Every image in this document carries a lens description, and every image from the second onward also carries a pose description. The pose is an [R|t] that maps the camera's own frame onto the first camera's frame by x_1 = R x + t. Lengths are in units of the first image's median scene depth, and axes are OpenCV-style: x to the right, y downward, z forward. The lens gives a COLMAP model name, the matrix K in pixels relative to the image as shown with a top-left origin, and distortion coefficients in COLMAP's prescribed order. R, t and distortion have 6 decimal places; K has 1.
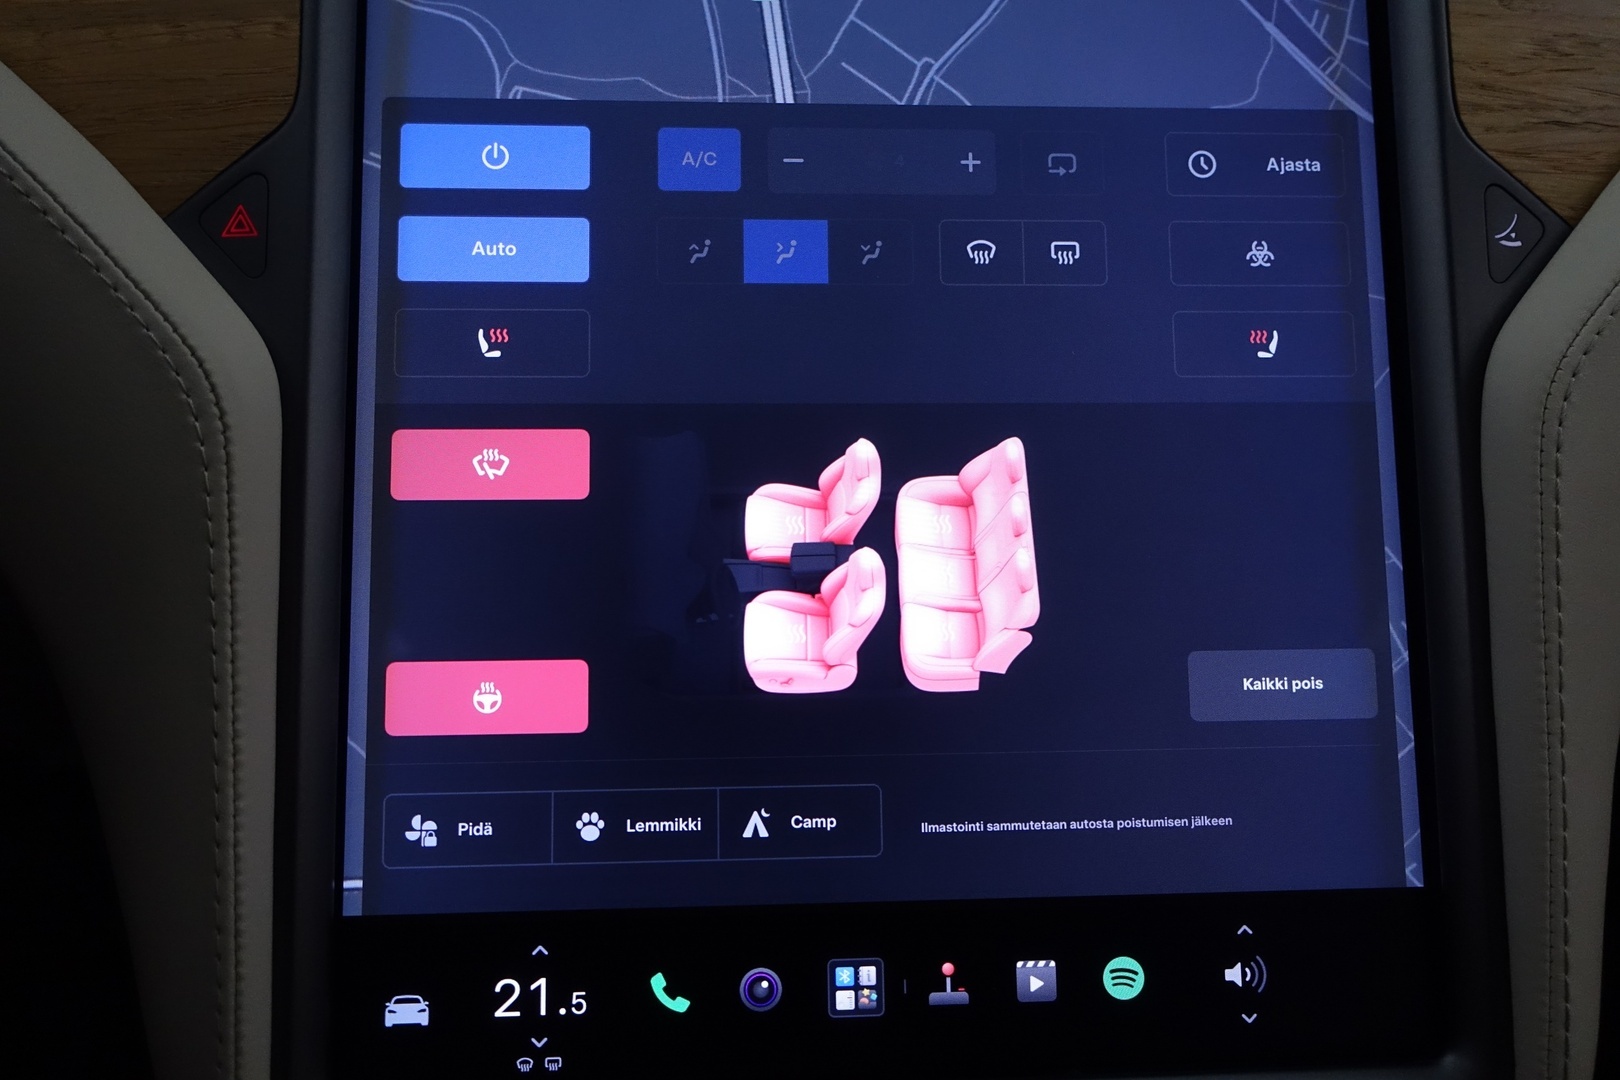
lens RADIAL K [[1115.0, 0, 804.4], [0, 1115.0, 540.5], [0, 0, 1]] dist [0.006147, -0.011726]
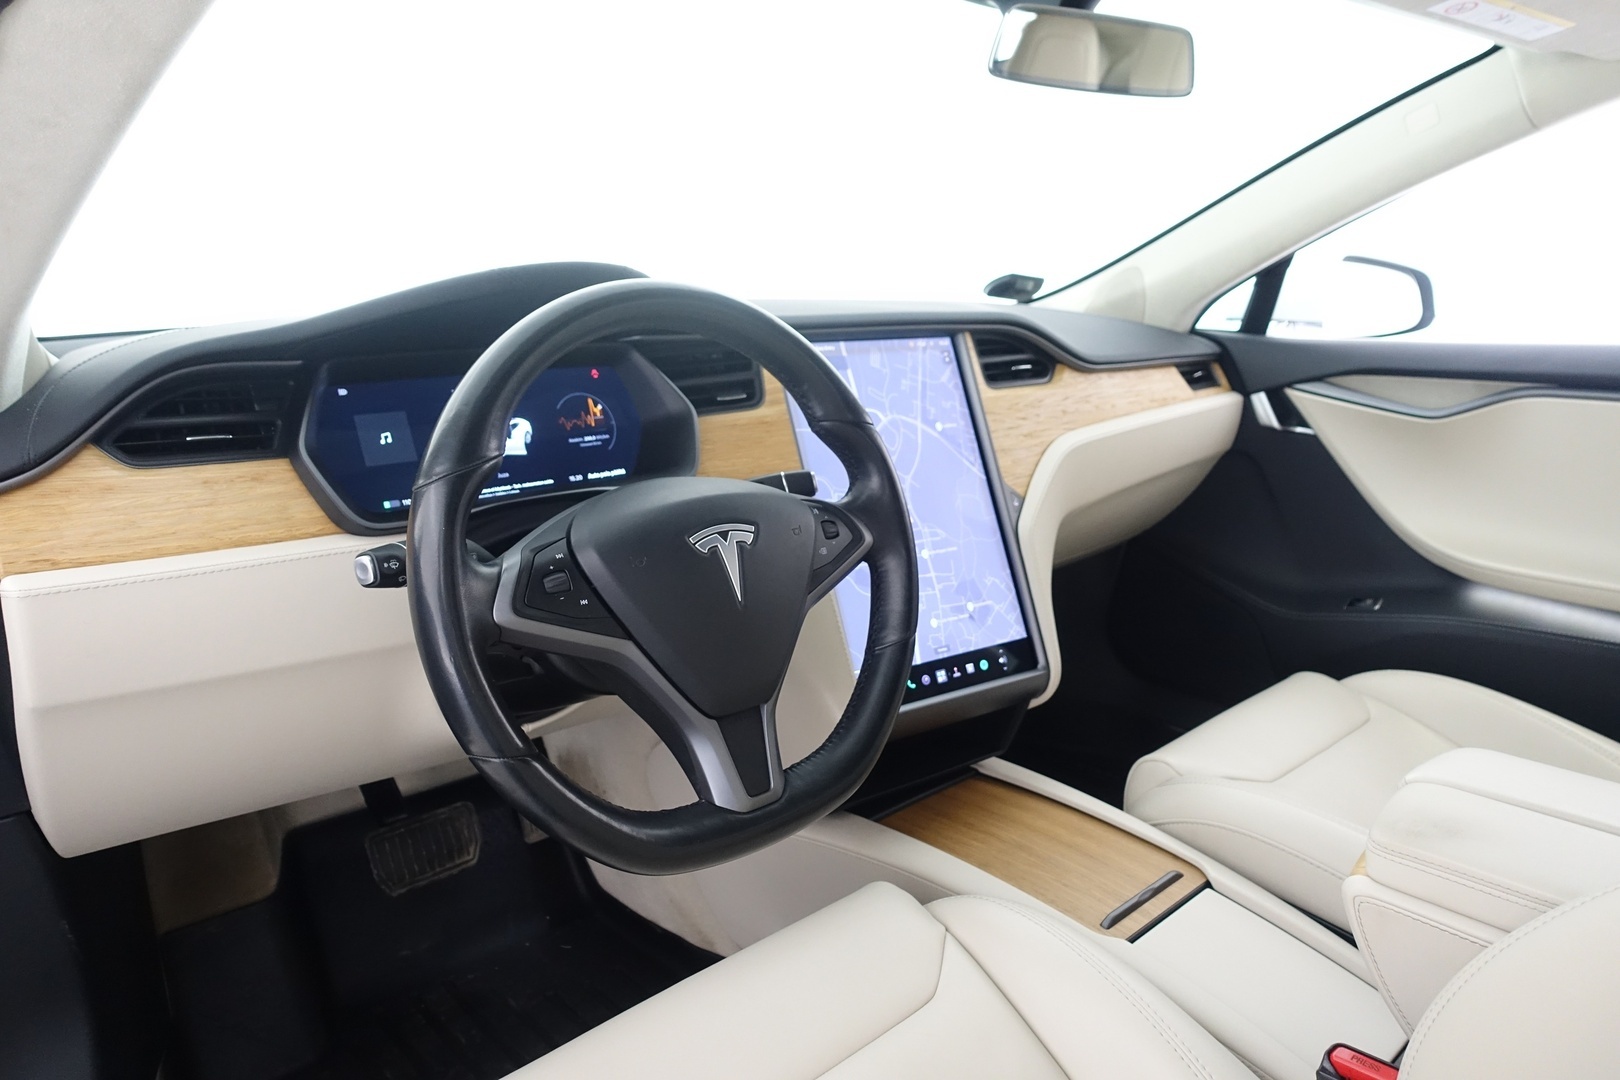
lens RADIAL K [[1115.0, 0, 811.5], [0, 1115.0, 552.9], [0, 0, 1]] dist [0.006147, -0.011726]
pose [[0.852472, -0.135638, 0.504869, -2.776034], [0.174494, 0.984194, -0.030220, -0.068088], [-0.492791, 0.113859, 0.862667, -2.904747]]
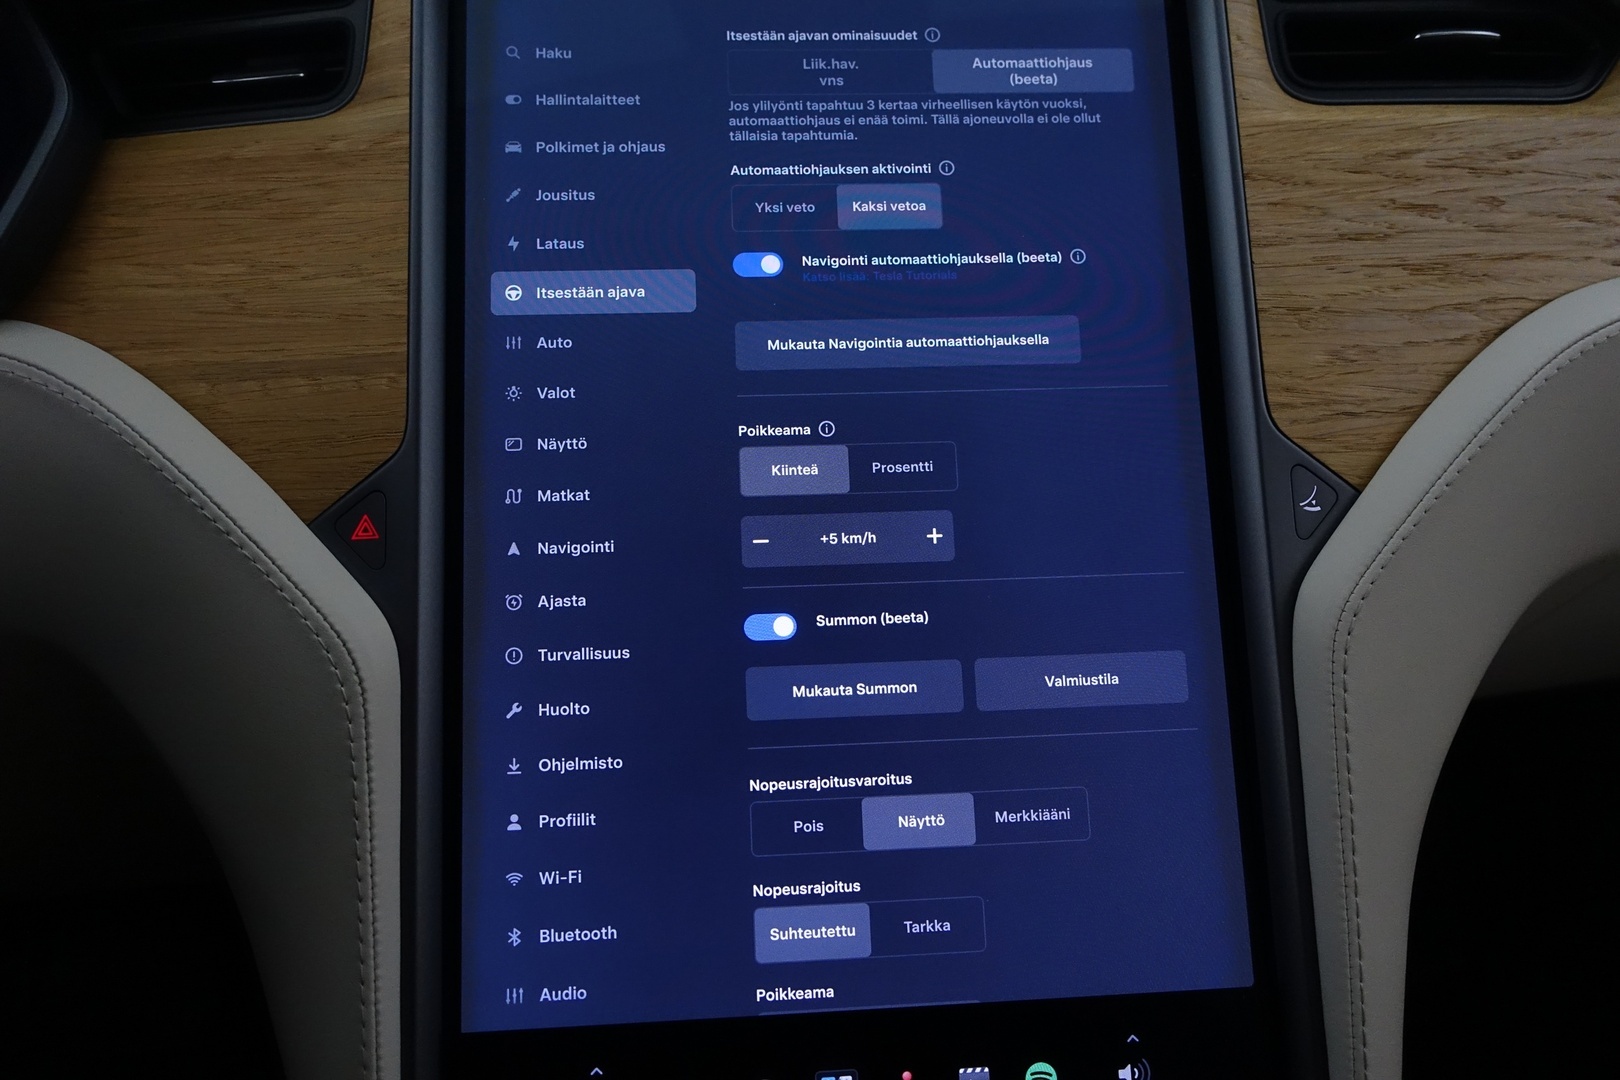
lens RADIAL K [[1115.0, 0, 806.5], [0, 1115.0, 544.9], [0, 0, 1]] dist [0.006147, -0.011726]
pose [[0.999634, -0.026547, 0.005212, 0.020507], [0.026763, 0.998533, -0.047074, -0.185644], [-0.003954, 0.047197, 0.998878, -0.348580]]
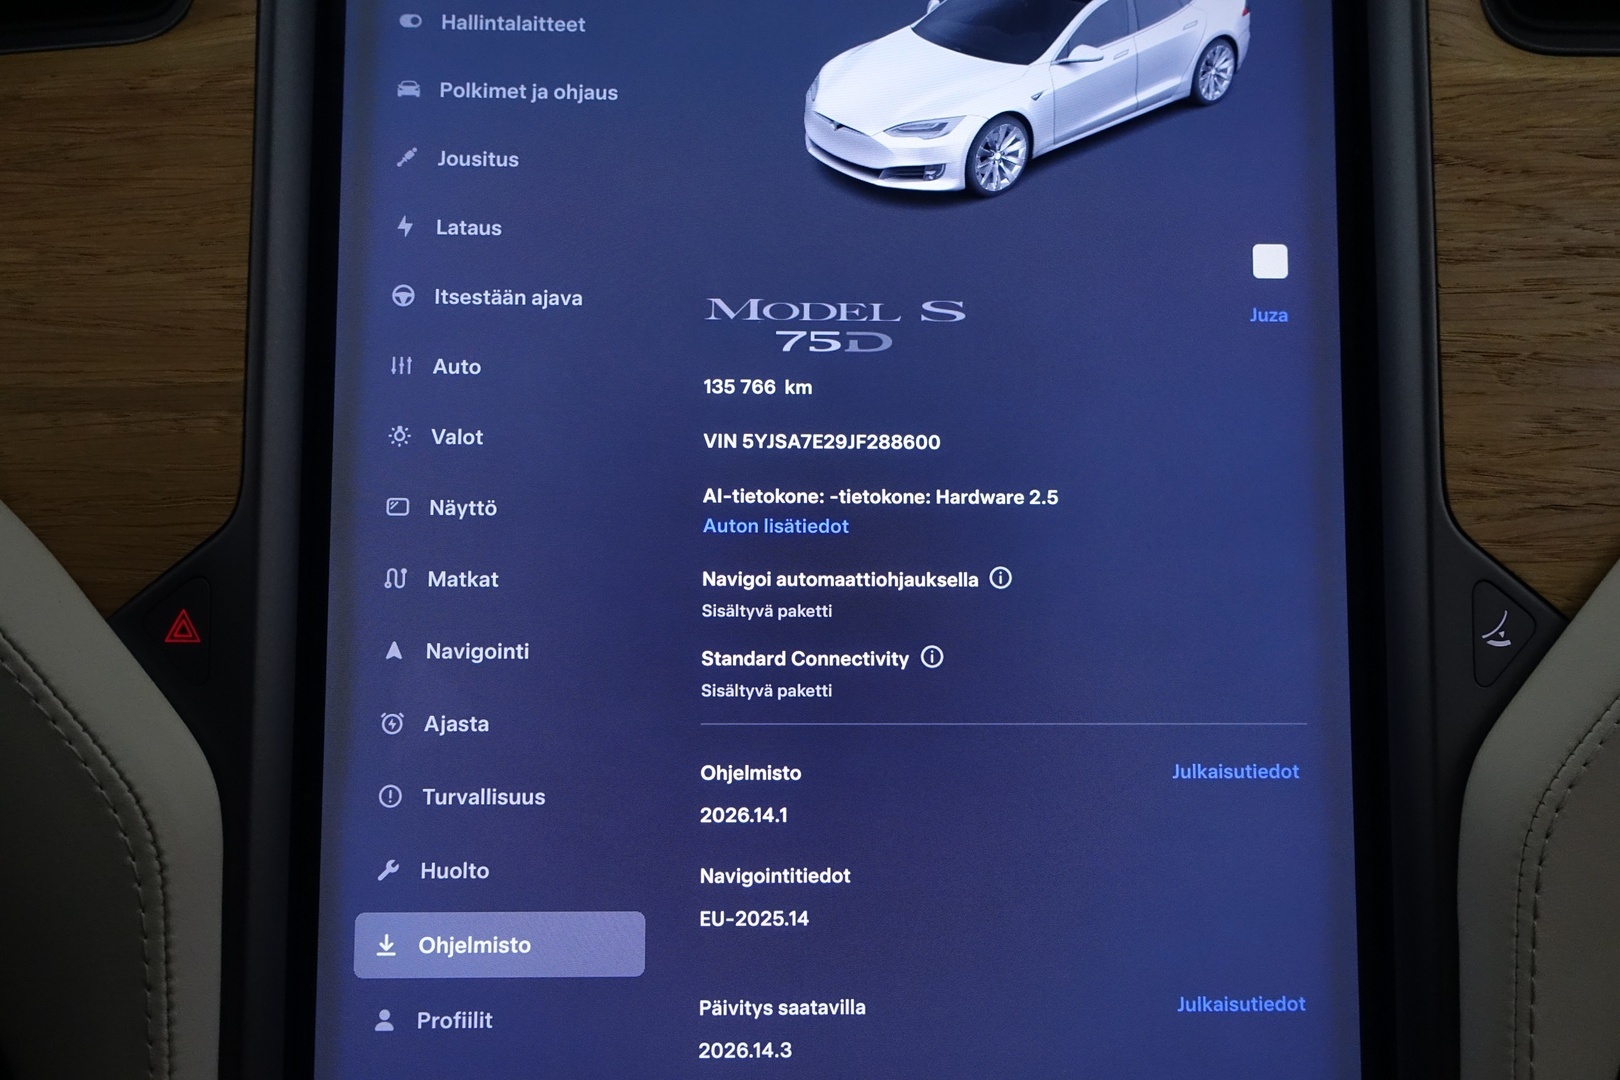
lens RADIAL K [[1115.0, 0, 803.7], [0, 1115.0, 549.0], [0, 0, 1]] dist [0.006147, -0.011726]
pose [[0.999389, 0.012743, -0.032532, 0.073807], [-0.011662, 0.999380, 0.033216, -0.391150], [0.032935, -0.032816, 0.998919, 0.033898]]
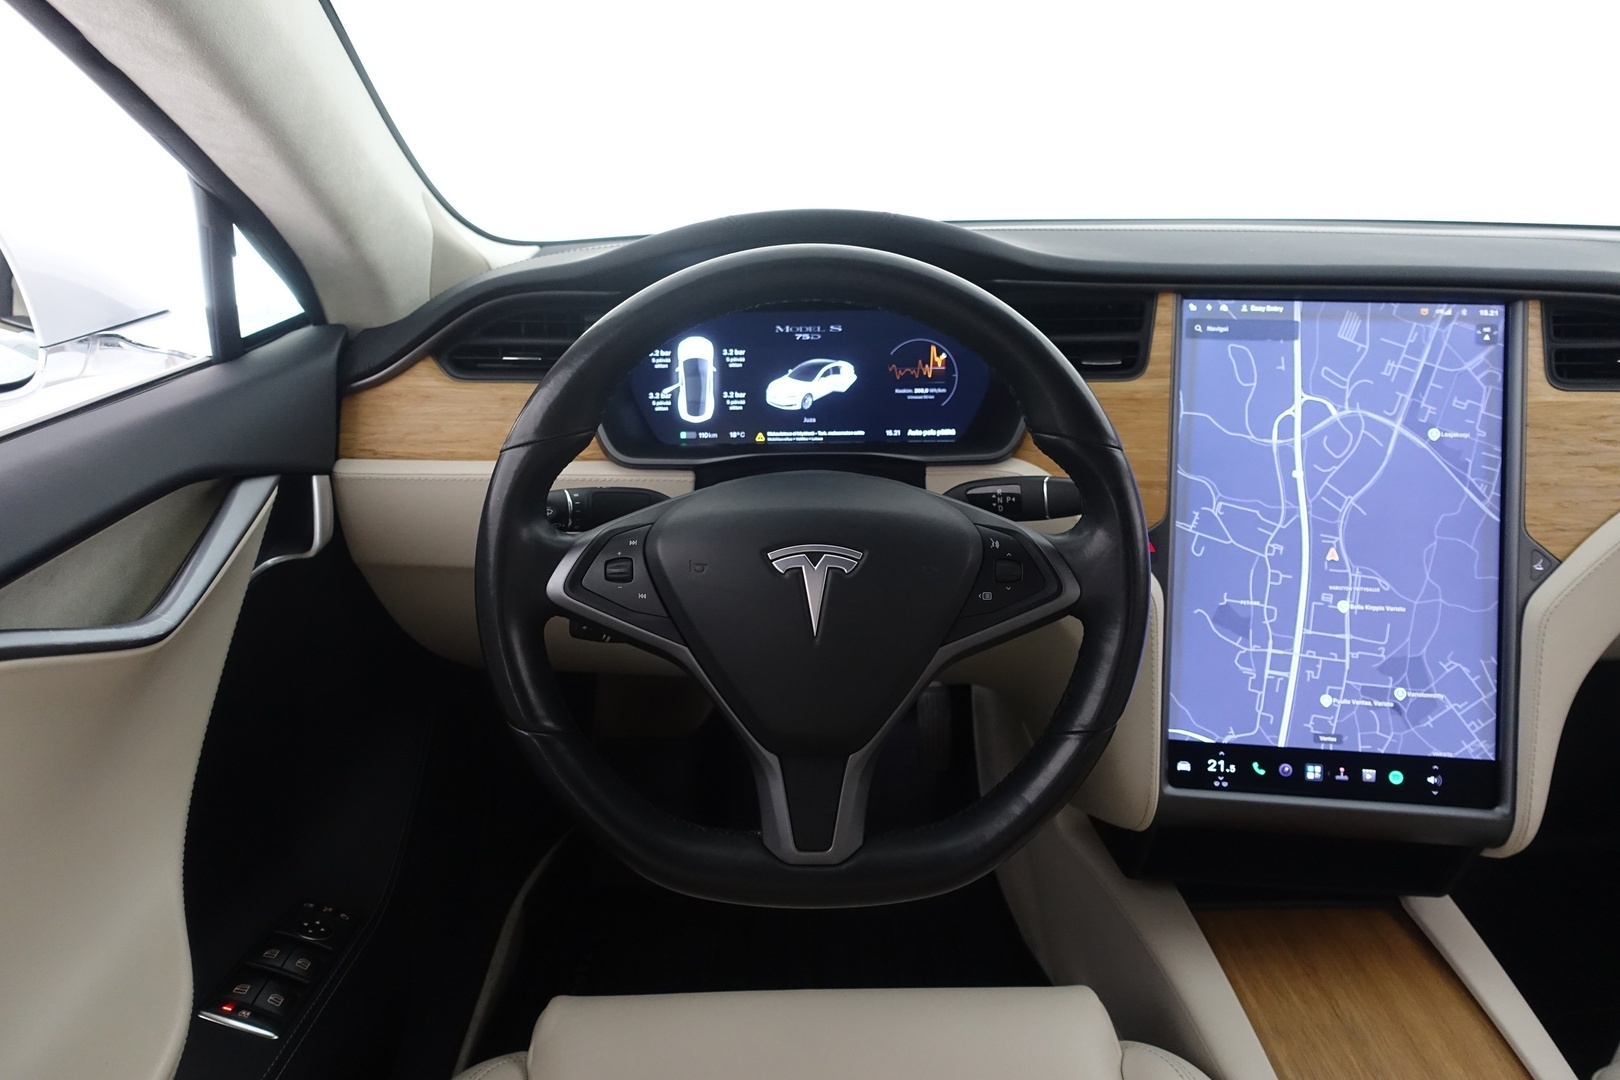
lens RADIAL K [[1115.0, 0, 800.1], [0, 1115.0, 538.3], [0, 0, 1]] dist [0.006147, -0.011726]
pose [[0.981195, 0.054565, -0.185147, -0.941968], [-0.047252, 0.997927, 0.043687, -0.416300], [0.187147, -0.034117, 0.981739, -2.759151]]
